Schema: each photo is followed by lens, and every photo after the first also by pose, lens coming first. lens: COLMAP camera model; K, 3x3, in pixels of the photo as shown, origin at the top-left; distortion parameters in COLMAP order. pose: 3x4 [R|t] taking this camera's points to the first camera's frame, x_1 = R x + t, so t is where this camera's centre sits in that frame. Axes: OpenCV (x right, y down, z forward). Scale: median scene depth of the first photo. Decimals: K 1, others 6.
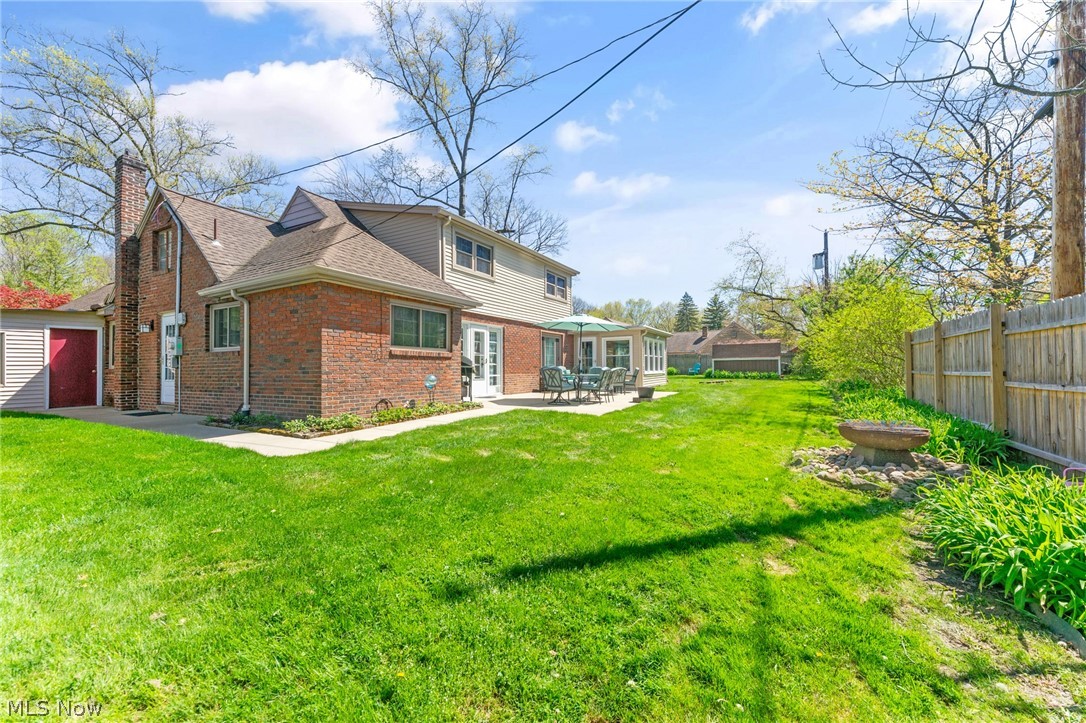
lens RADIAL K [[435.8, 0, 543.0], [0, 435.8, 364.6], [0, 0, 1]] dist [0.001075, 0.000062]
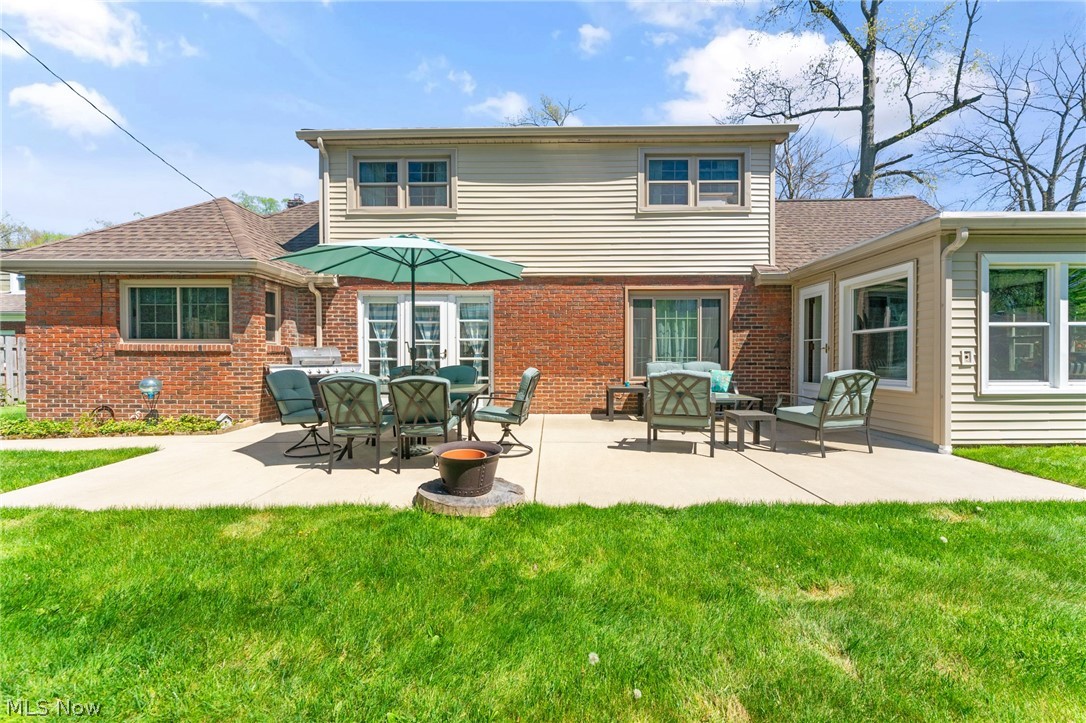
lens RADIAL K [[435.8, 0, 543.0], [0, 435.8, 364.6], [0, 0, 1]] dist [0.001075, 0.000062]
pose [[0.466985, 0.017335, -0.884095, 0.457922], [0.008163, 0.999681, 0.023914, -0.006585], [0.884228, -0.018384, 0.466694, 0.839341]]
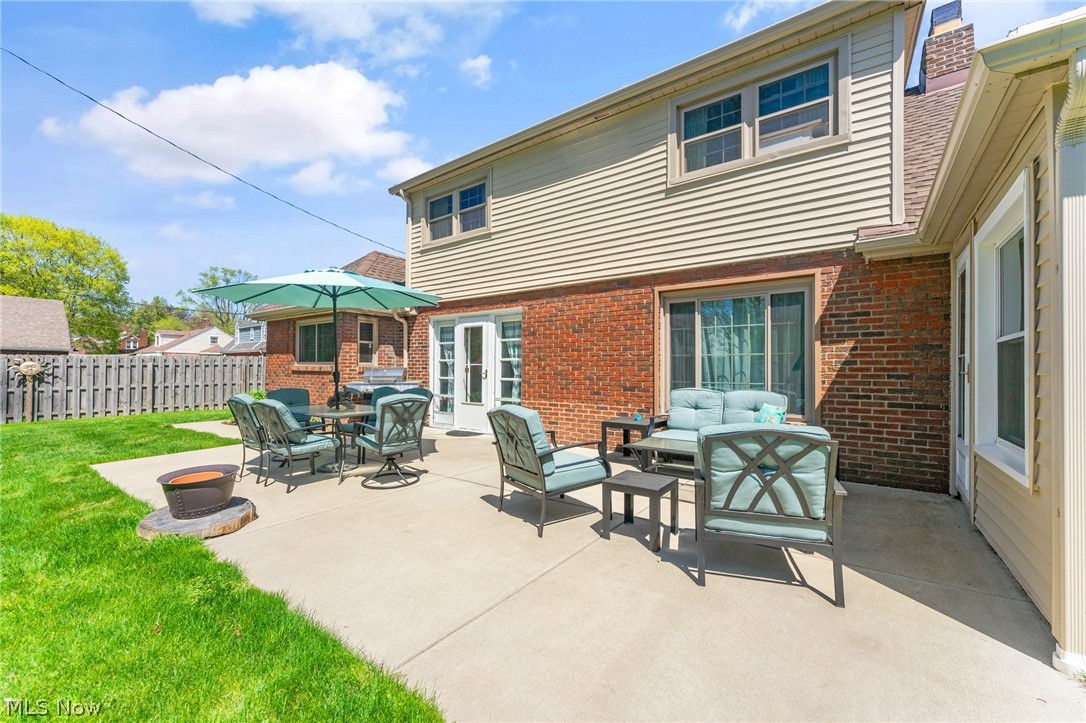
lens RADIAL K [[442.2, 0, 541.8], [0, 442.2, 366.8], [0, 0, 1]] dist [0.000317, 0.000116]
pose [[-0.145495, -0.006239, -0.989339, 0.451469], [0.004621, 0.999965, -0.006986, -0.013712], [0.989348, -0.005588, -0.145461, 1.161057]]
